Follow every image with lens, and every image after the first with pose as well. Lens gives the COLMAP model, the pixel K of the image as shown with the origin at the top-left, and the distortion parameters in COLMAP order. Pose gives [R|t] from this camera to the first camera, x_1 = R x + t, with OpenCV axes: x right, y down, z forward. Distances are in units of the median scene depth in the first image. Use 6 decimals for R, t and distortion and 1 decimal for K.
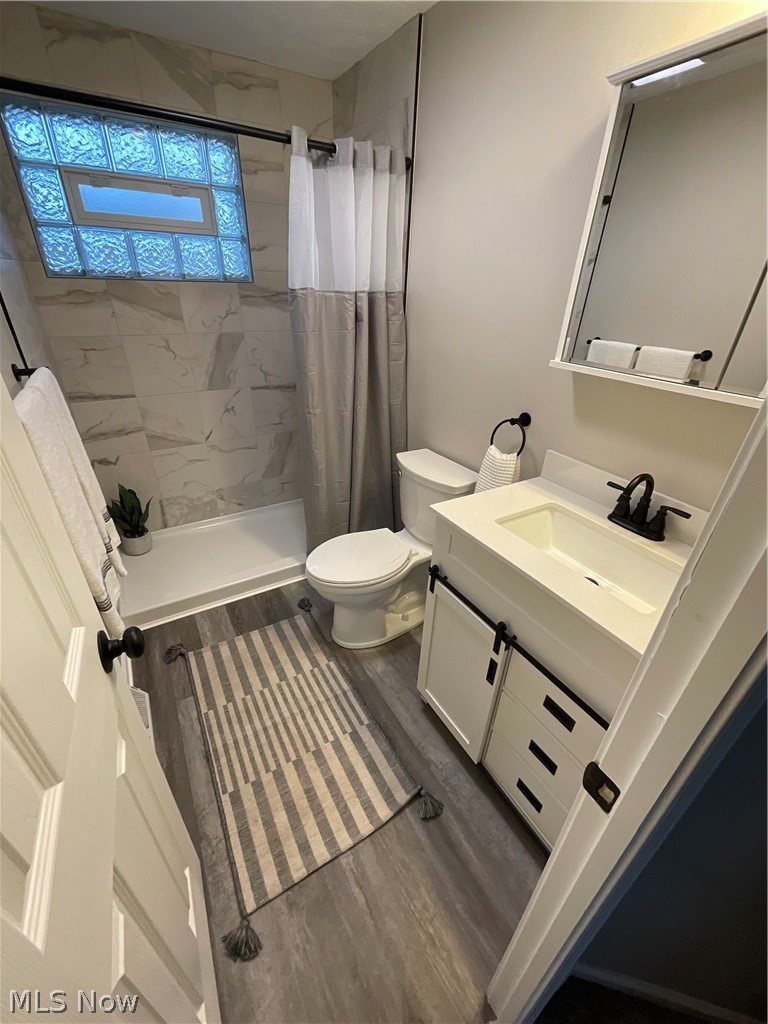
lens RADIAL K [[413.1, 0, 381.2], [0, 413.1, 511.0], [0, 0, 1]] dist [-0.000128, 0.000419]
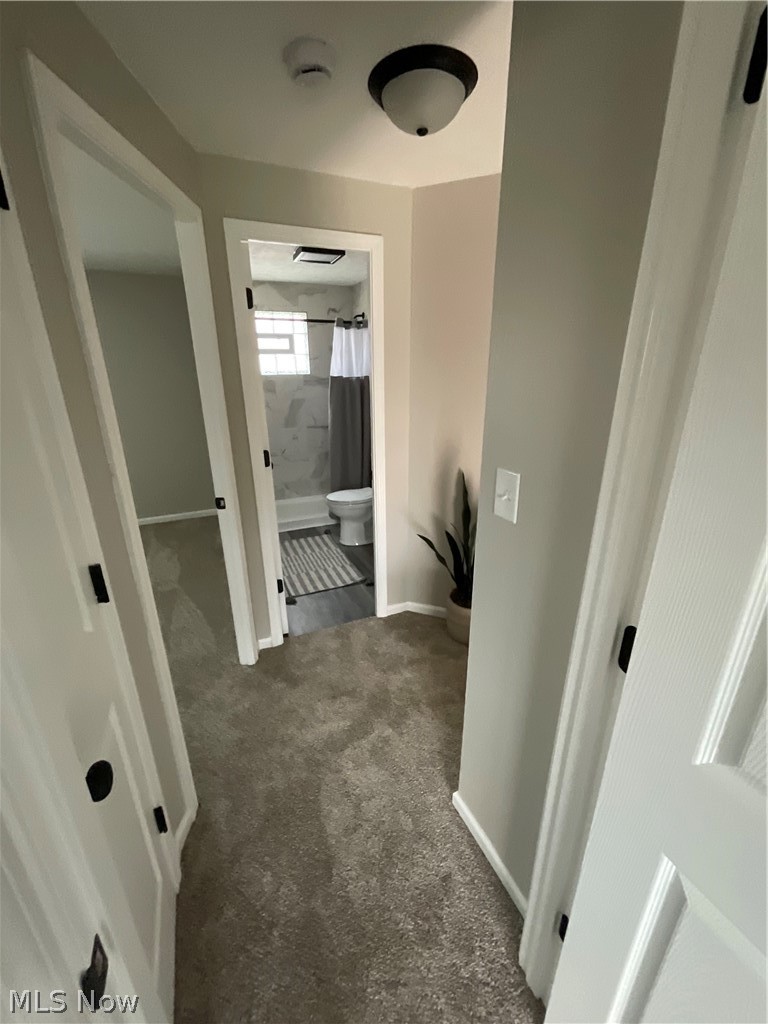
lens RADIAL K [[413.1, 0, 388.3], [0, 413.1, 513.5], [0, 0, 1]] dist [-0.000128, 0.000419]
pose [[0.993177, 0.001407, -0.116612, 0.340289], [-0.020849, 0.985960, -0.165677, 0.495040], [0.114742, 0.166978, 0.979261, -0.916761]]
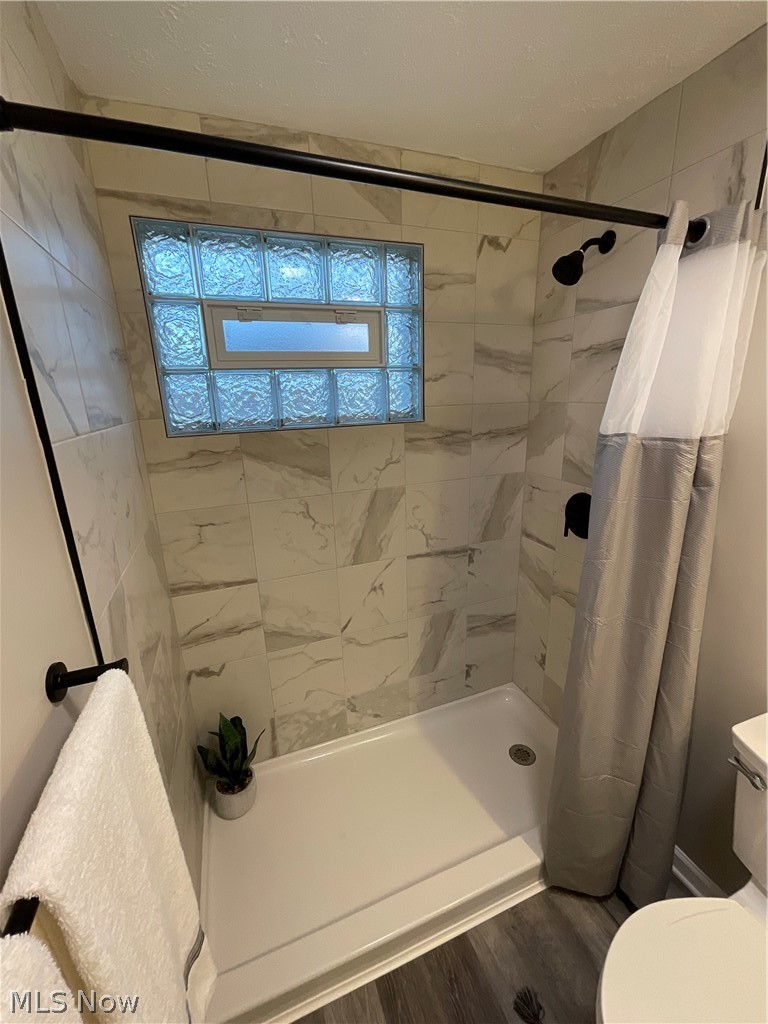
lens RADIAL K [[413.1, 0, 380.9], [0, 413.1, 511.8], [0, 0, 1]] dist [-0.000128, 0.000419]
pose [[0.983330, -0.008569, -0.181628, -0.291359], [-0.032434, 0.974603, -0.221577, -0.272388], [0.178913, 0.223774, 0.958079, 0.379241]]
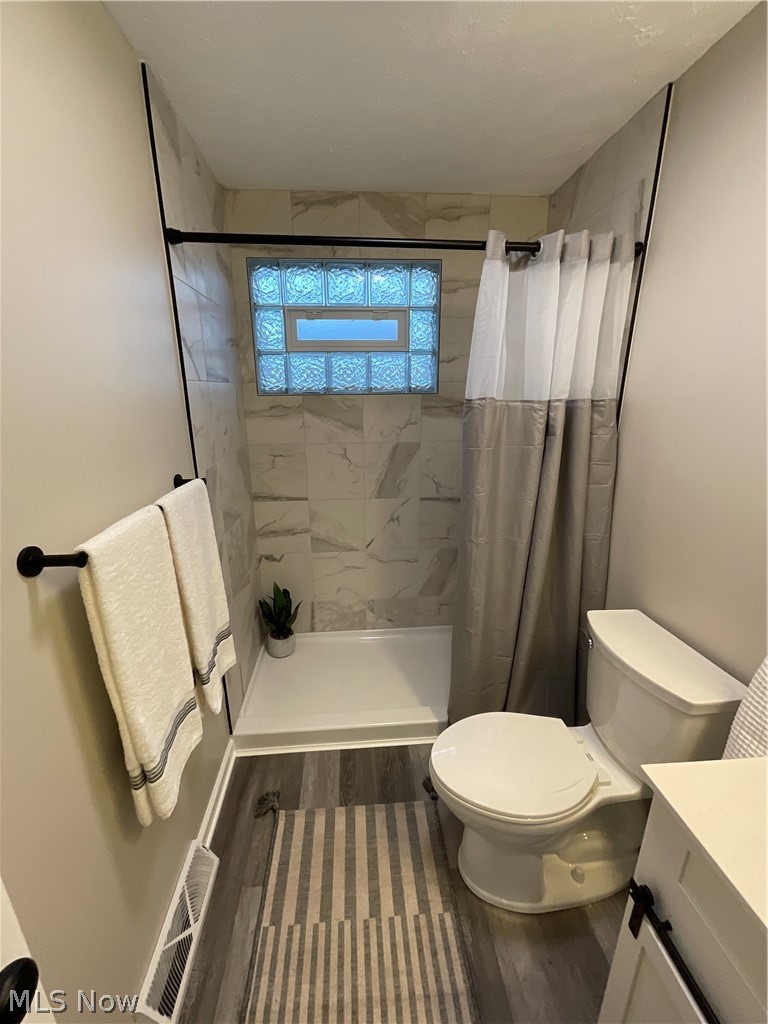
lens RADIAL K [[413.1, 0, 382.2], [0, 413.1, 511.0], [0, 0, 1]] dist [-0.000128, 0.000419]
pose [[0.897651, 0.091642, -0.431074, 0.010760], [-0.185569, 0.965799, -0.181101, -0.111901], [0.399734, 0.242559, 0.883956, 0.201888]]
